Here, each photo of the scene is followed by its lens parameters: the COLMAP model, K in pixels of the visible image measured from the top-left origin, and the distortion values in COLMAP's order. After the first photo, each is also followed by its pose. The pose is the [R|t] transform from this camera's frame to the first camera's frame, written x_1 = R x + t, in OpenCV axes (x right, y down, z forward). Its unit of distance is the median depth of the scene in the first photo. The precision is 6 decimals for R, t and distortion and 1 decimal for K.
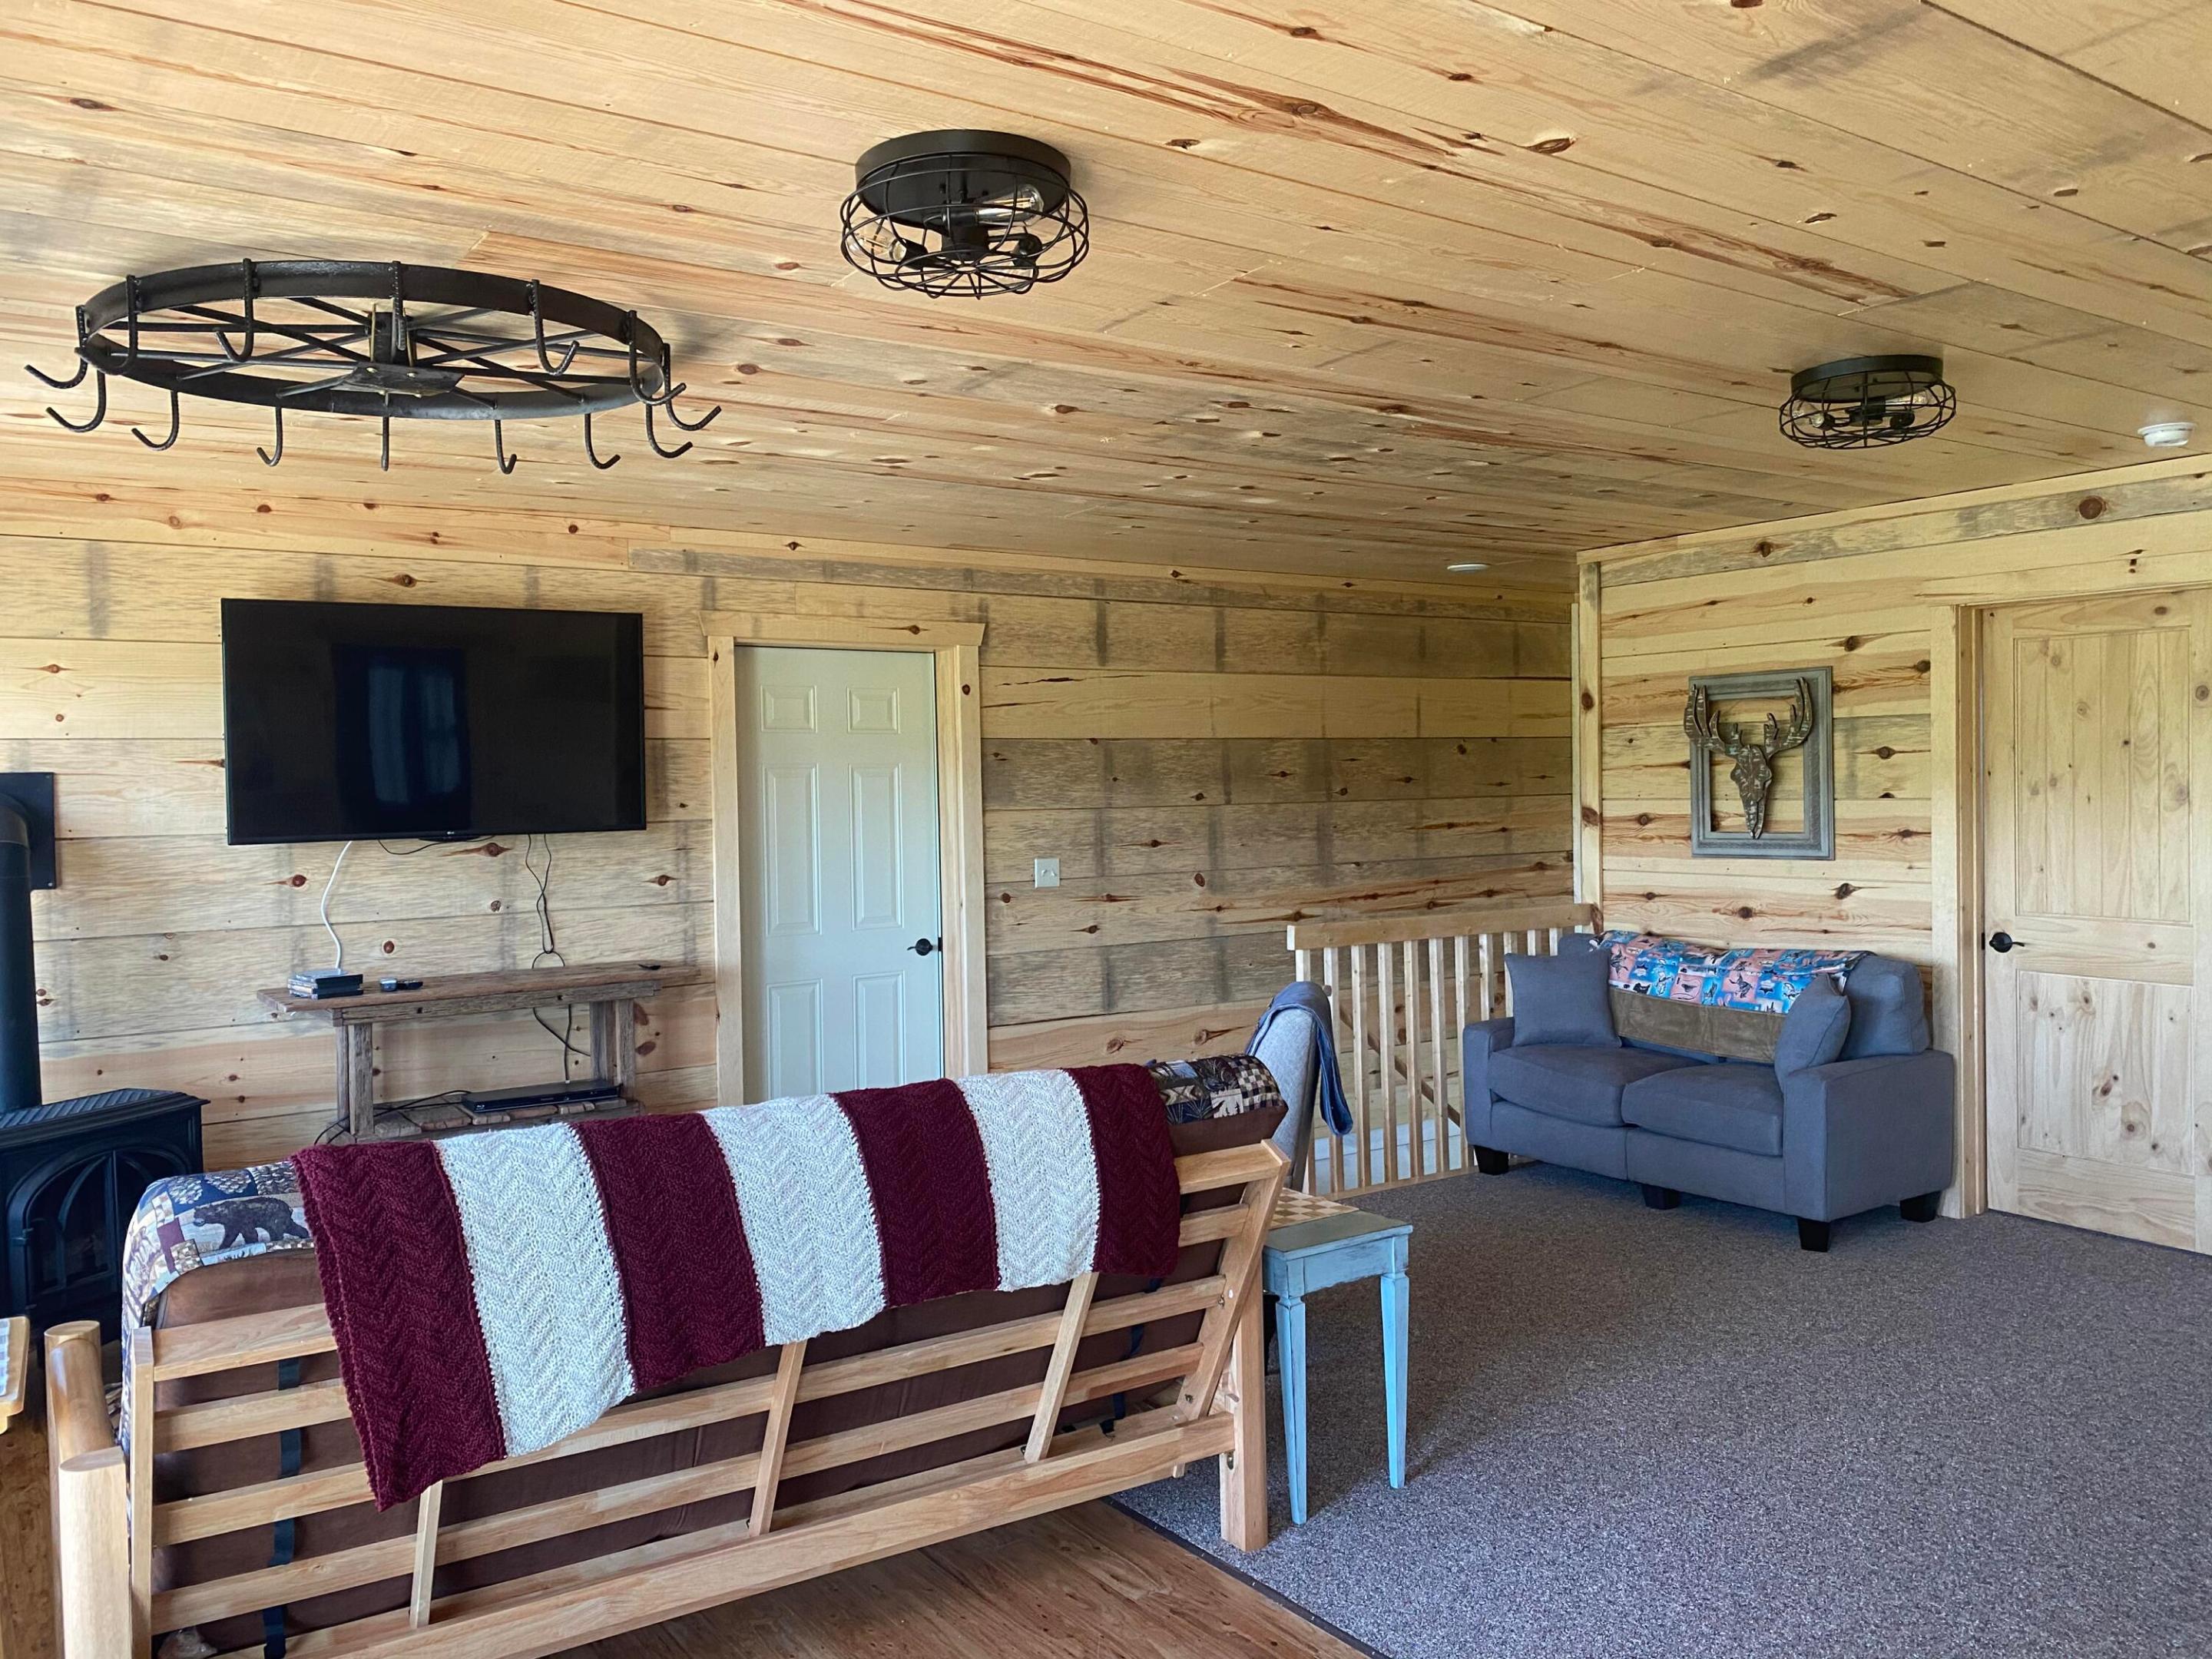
lens RADIAL K [[1660.7, 0, 1093.1], [0, 1660.7, 823.3], [0, 0, 1]] dist [0.012197, -0.024335]
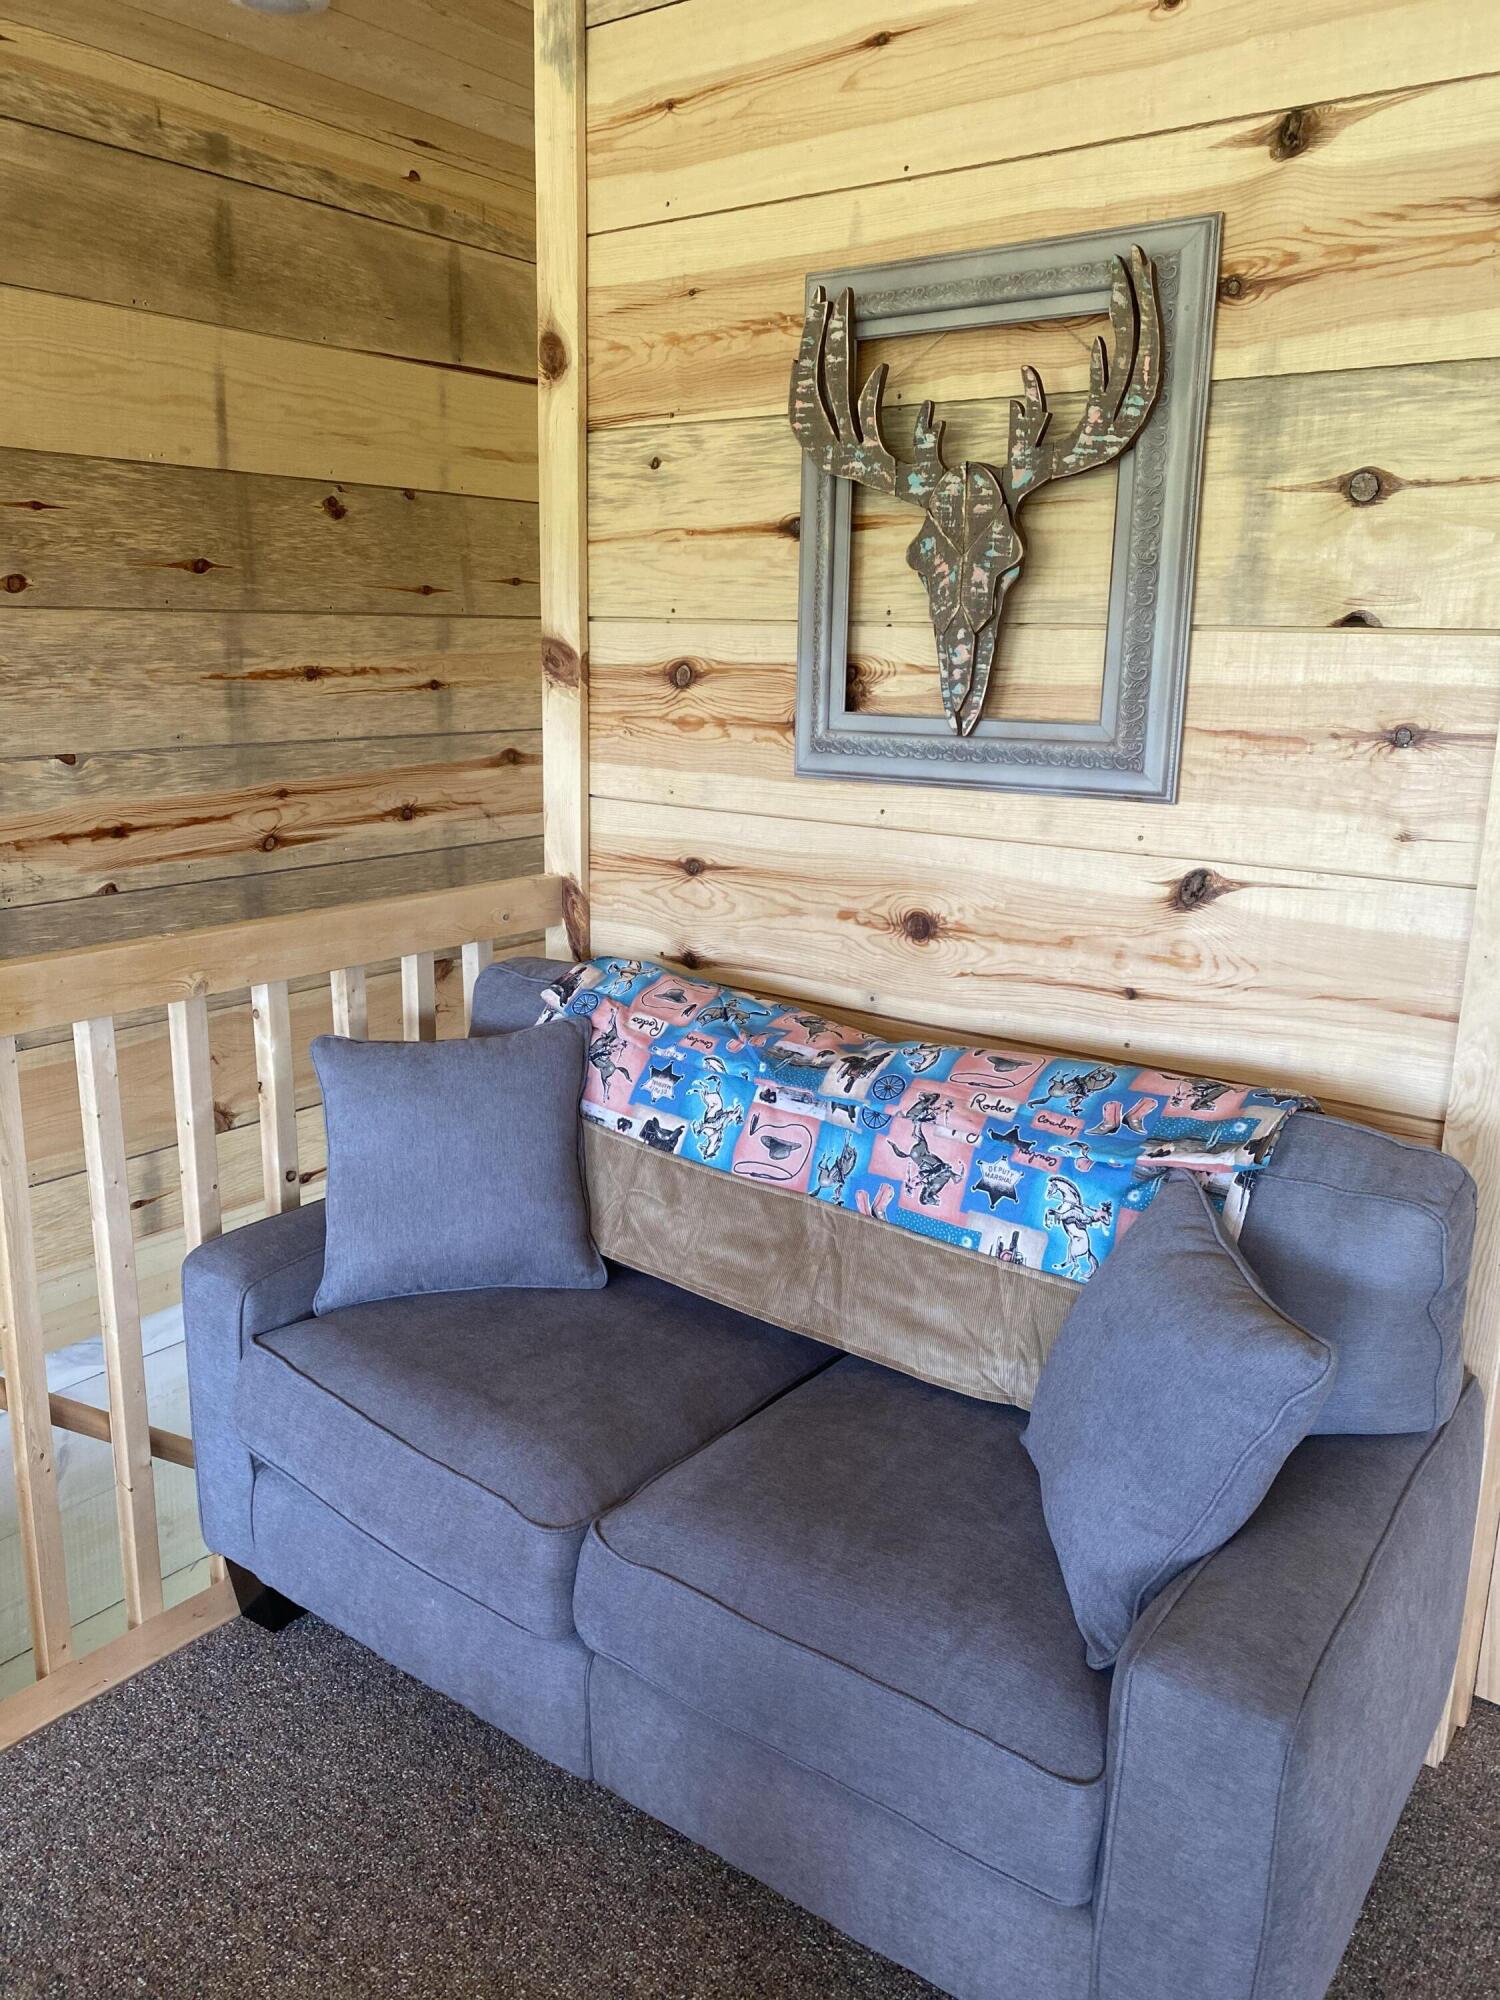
lens RADIAL K [[1501.6, 0, 742.7], [0, 1501.6, 1001.6], [0, 0, 1]] dist [0.012197, -0.024335]
pose [[0.944948, -0.042604, 0.324435, 0.236427], [-0.028814, 0.976802, 0.212196, -0.002207], [-0.325949, -0.209863, 0.921800, 0.681567]]
